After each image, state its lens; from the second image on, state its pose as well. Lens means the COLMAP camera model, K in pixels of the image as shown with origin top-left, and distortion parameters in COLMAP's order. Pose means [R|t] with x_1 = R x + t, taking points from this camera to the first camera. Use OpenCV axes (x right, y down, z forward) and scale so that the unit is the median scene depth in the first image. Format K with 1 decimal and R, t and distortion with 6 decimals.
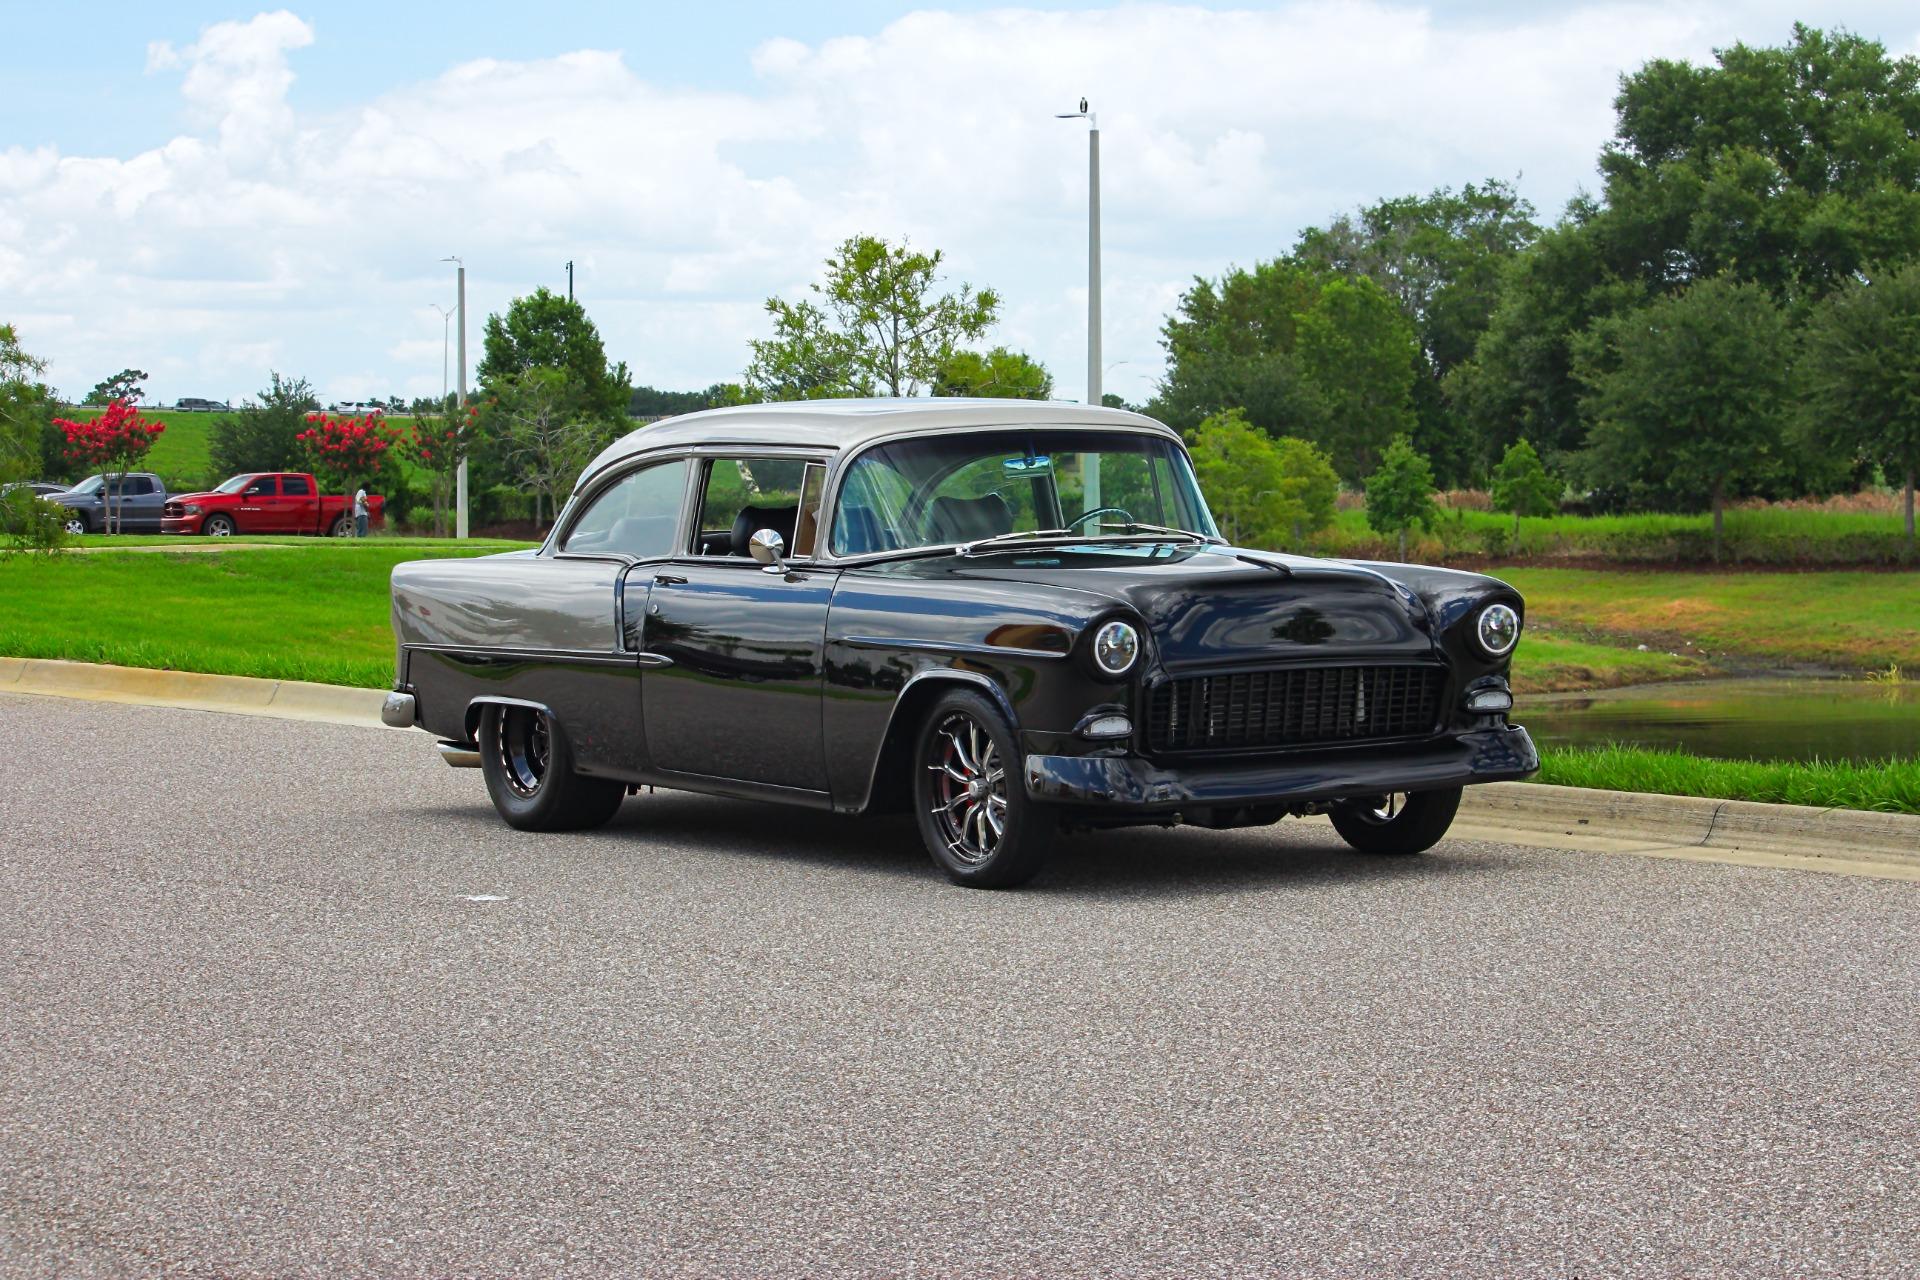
lens RADIAL K [[4922.1, 0, 963.2], [0, 4922.1, 551.0], [0, 0, 1]] dist [-0.437752, 0.504325]
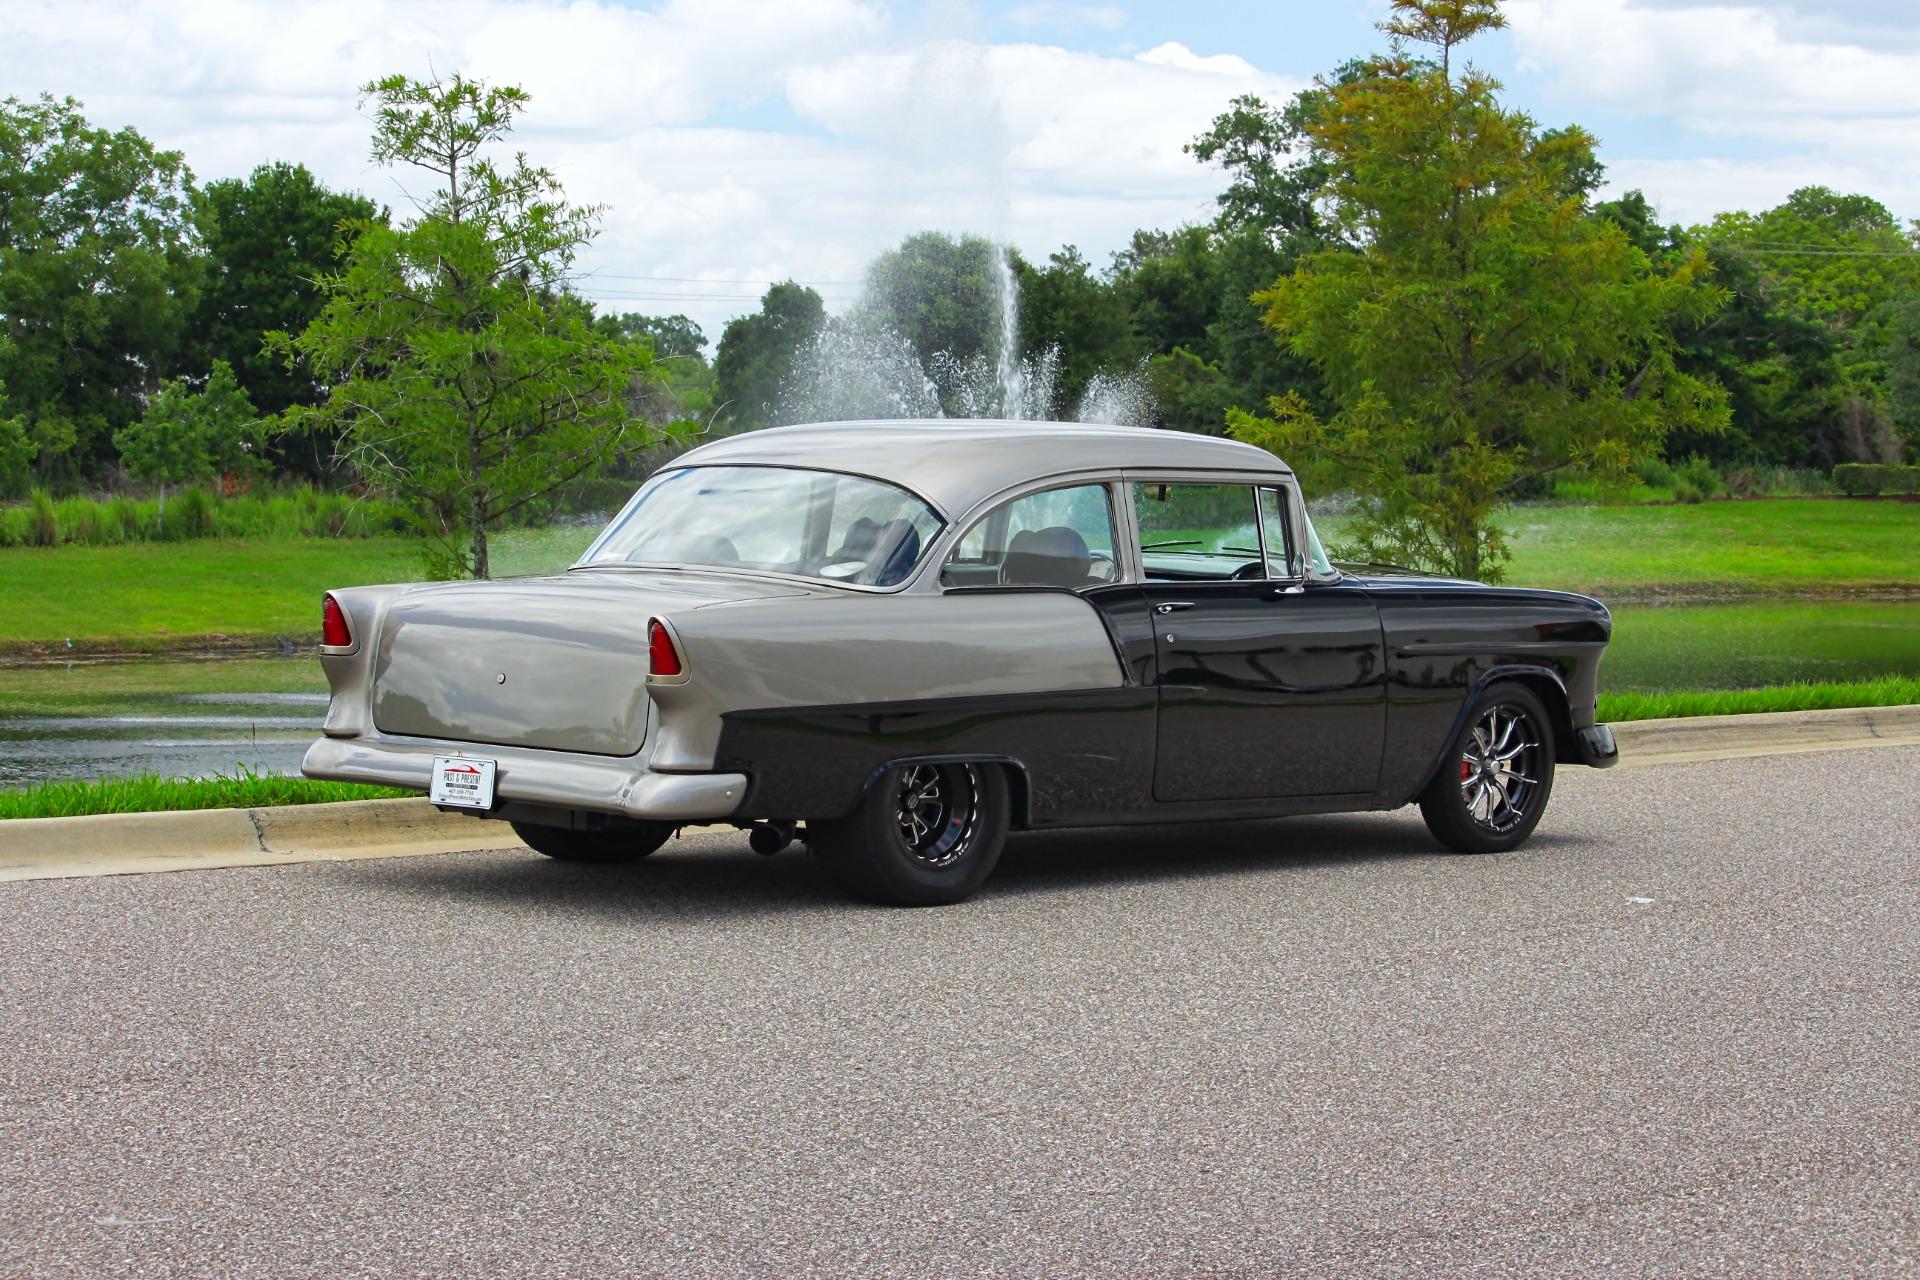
lens RADIAL K [[4922.1, 0, 963.2], [0, 4922.1, 551.0], [0, 0, 1]] dist [-0.437752, 0.504325]
pose [[-0.261452, -0.017999, 0.965049, -0.168859], [0.008923, 0.999738, 0.021063, -0.004492], [-0.965175, 0.014118, -0.261223, 0.220994]]
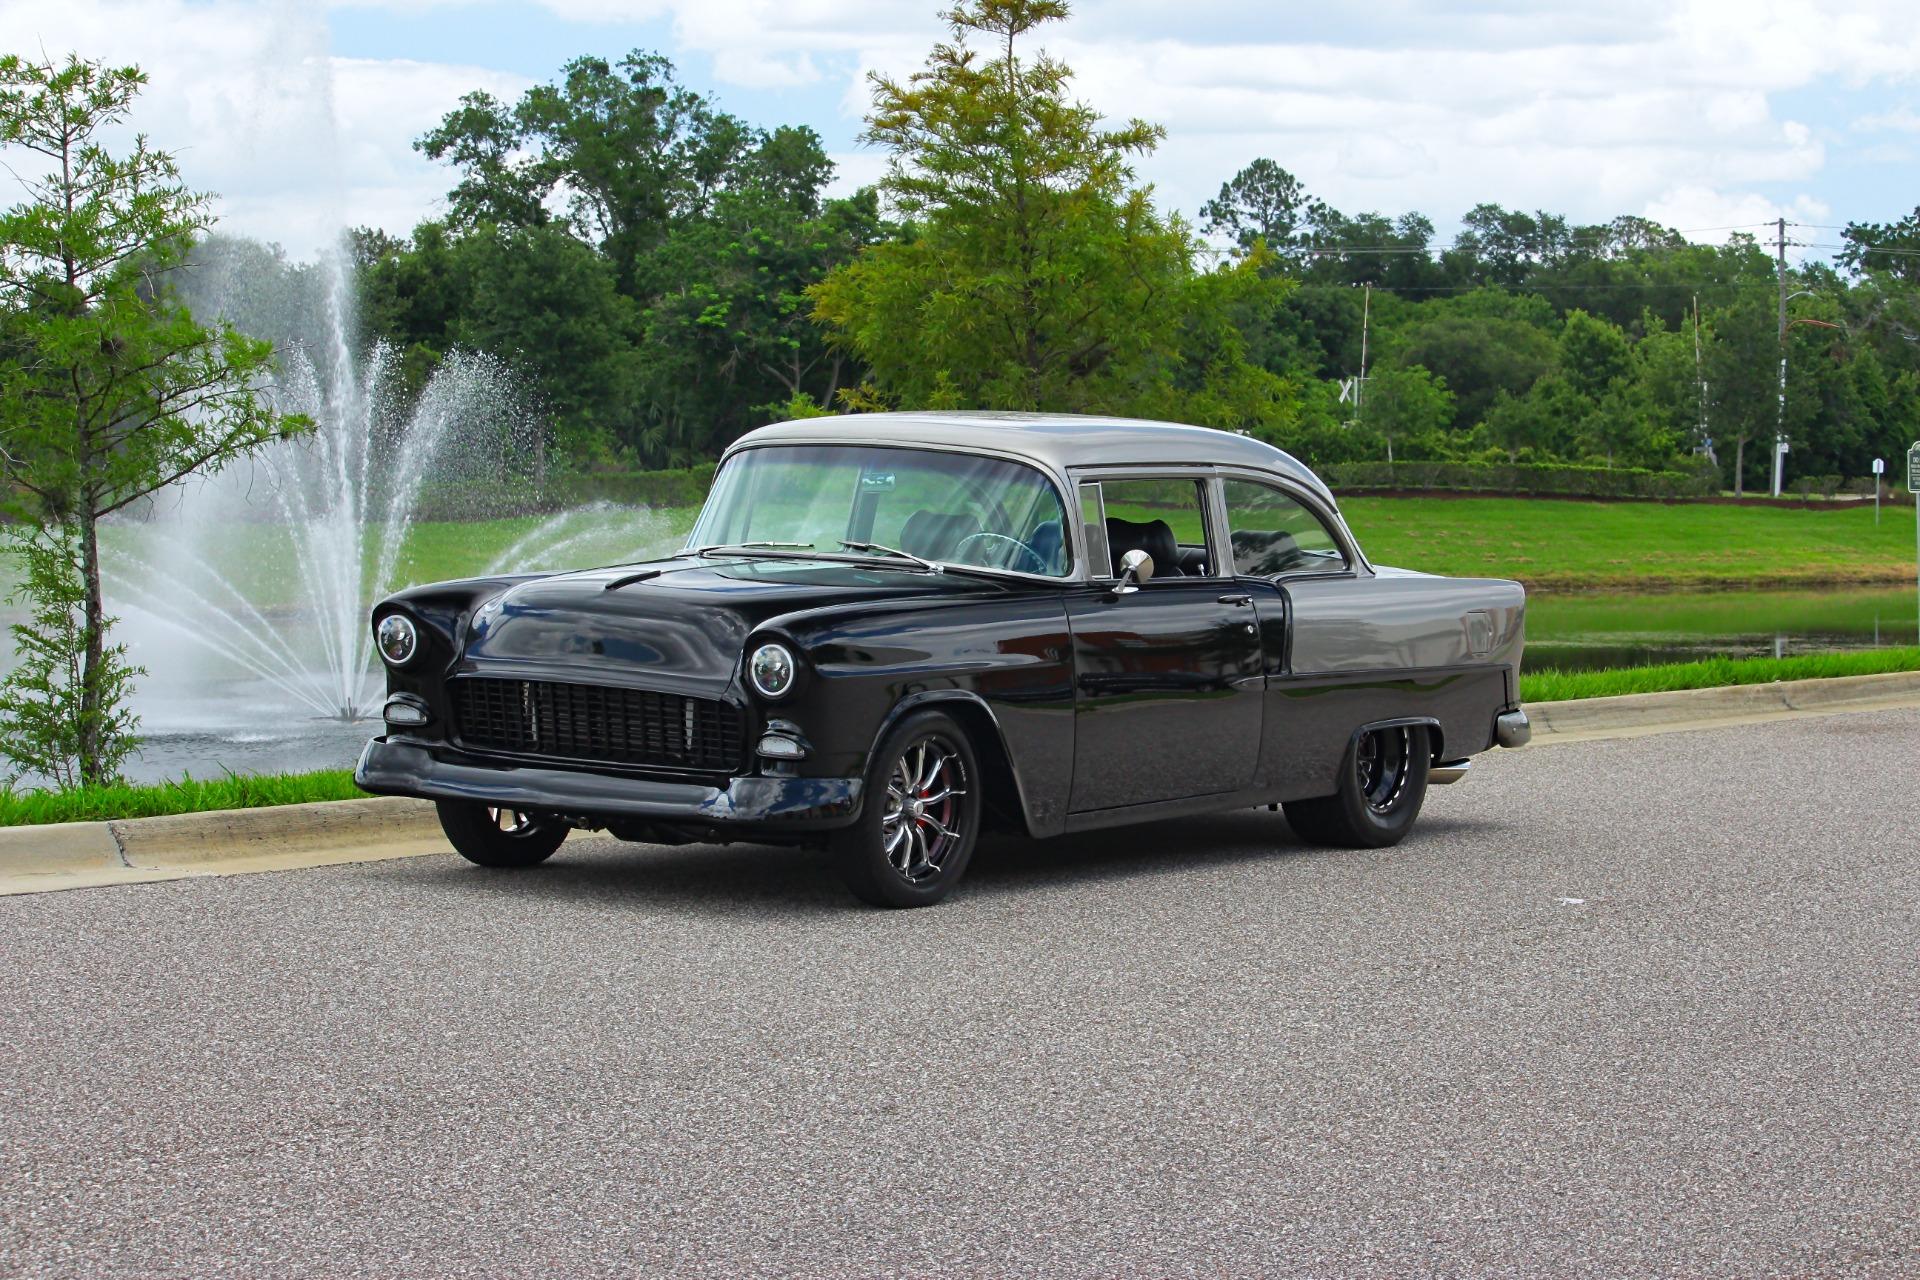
lens RADIAL K [[4887.9, 0, 992.7], [0, 4887.9, 646.3], [0, 0, 1]] dist [-0.423192, -0.139657]
pose [[-0.428409, -0.036272, 0.902857, -0.153389], [0.005904, 0.999060, 0.042938, -0.004530], [-0.903566, 0.023726, -0.427792, 0.242192]]
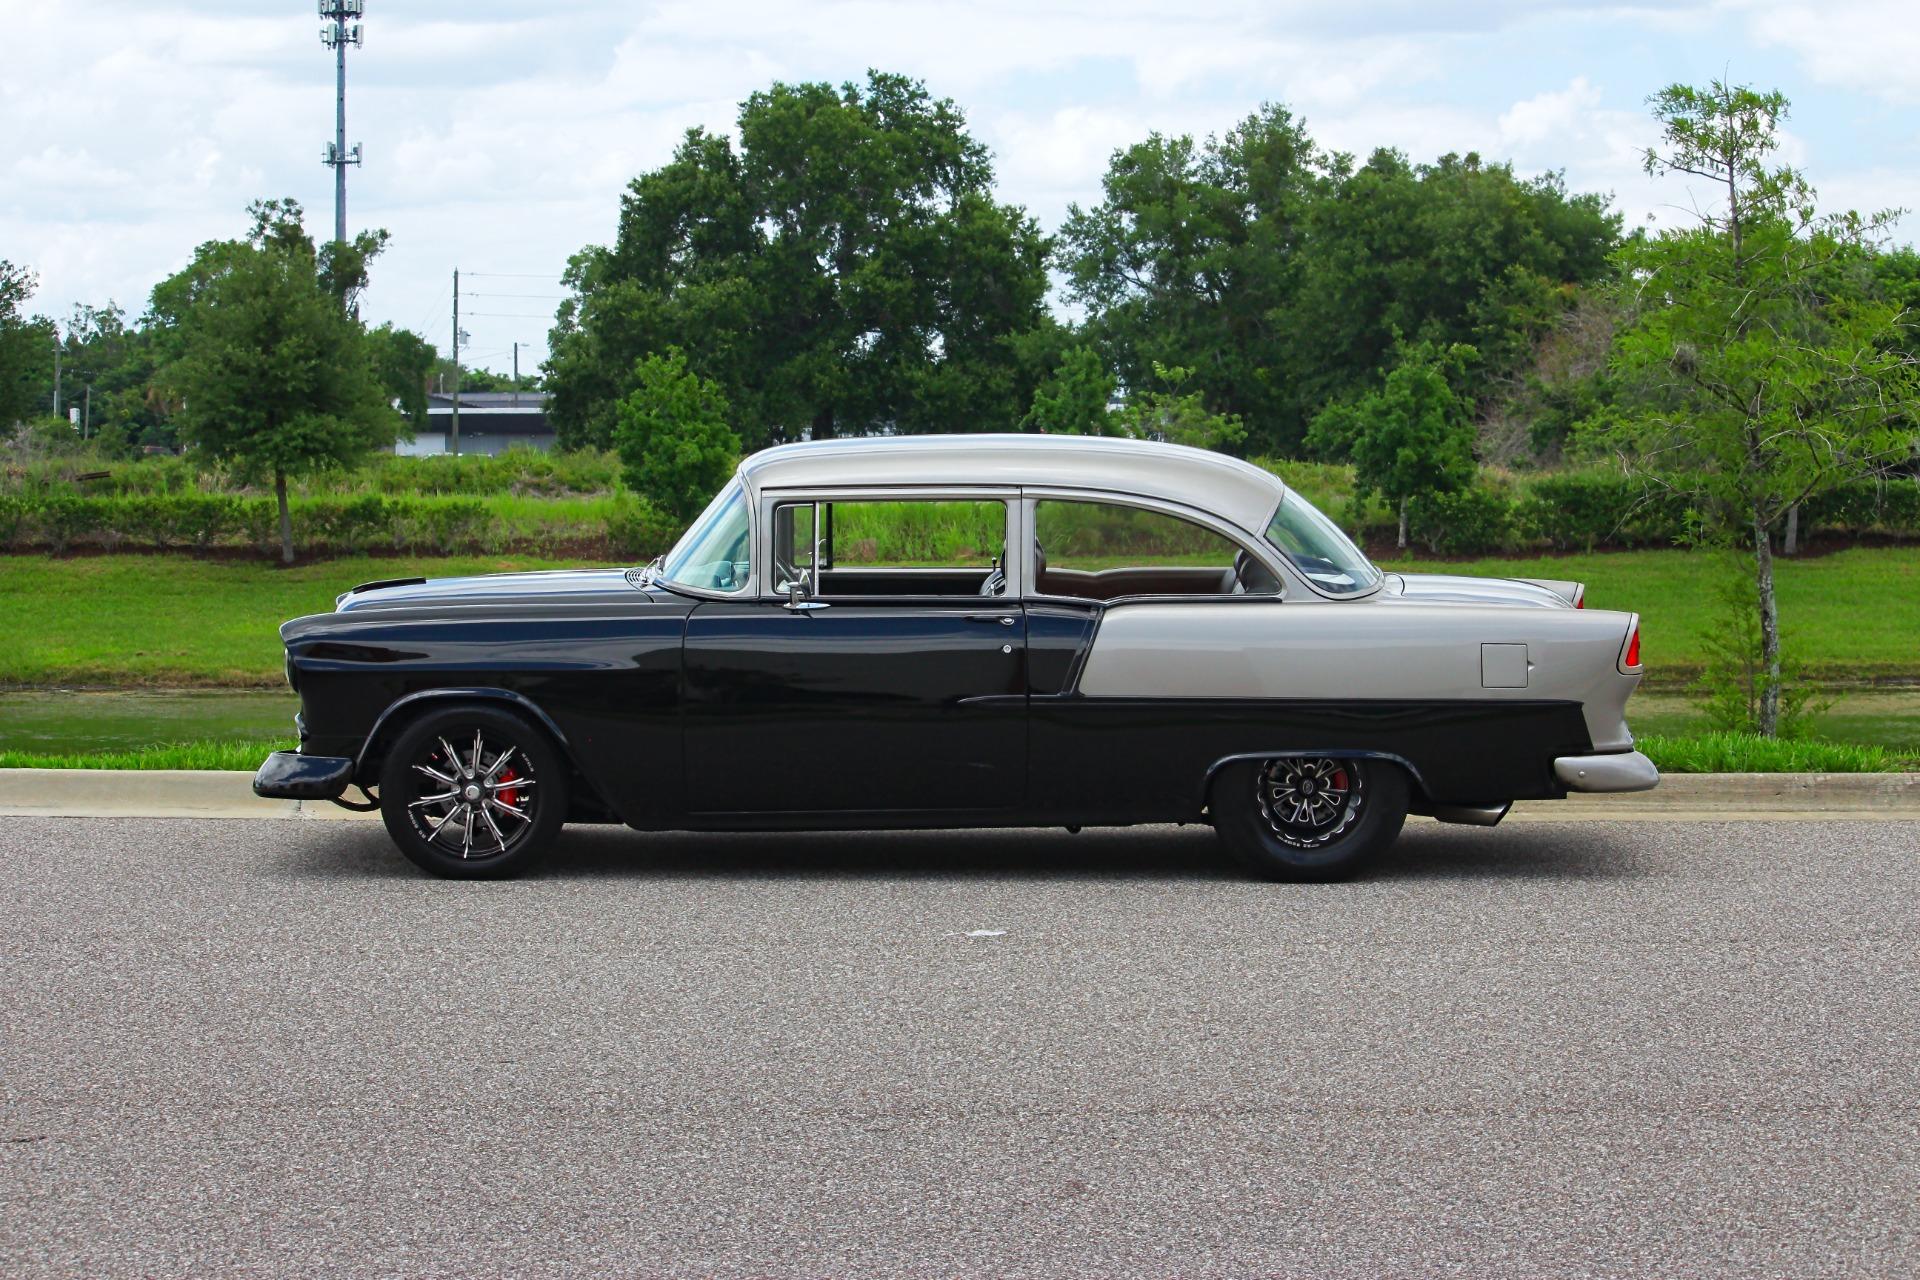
lens RADIAL K [[4922.1, 0, 963.2], [0, 4922.1, 551.0], [0, 0, 1]] dist [-0.437752, 0.504325]
pose [[0.558166, -0.019994, 0.829488, -0.148302], [0.012345, 0.999799, 0.015792, -0.003954], [-0.829637, 0.001425, 0.558301, 0.067087]]
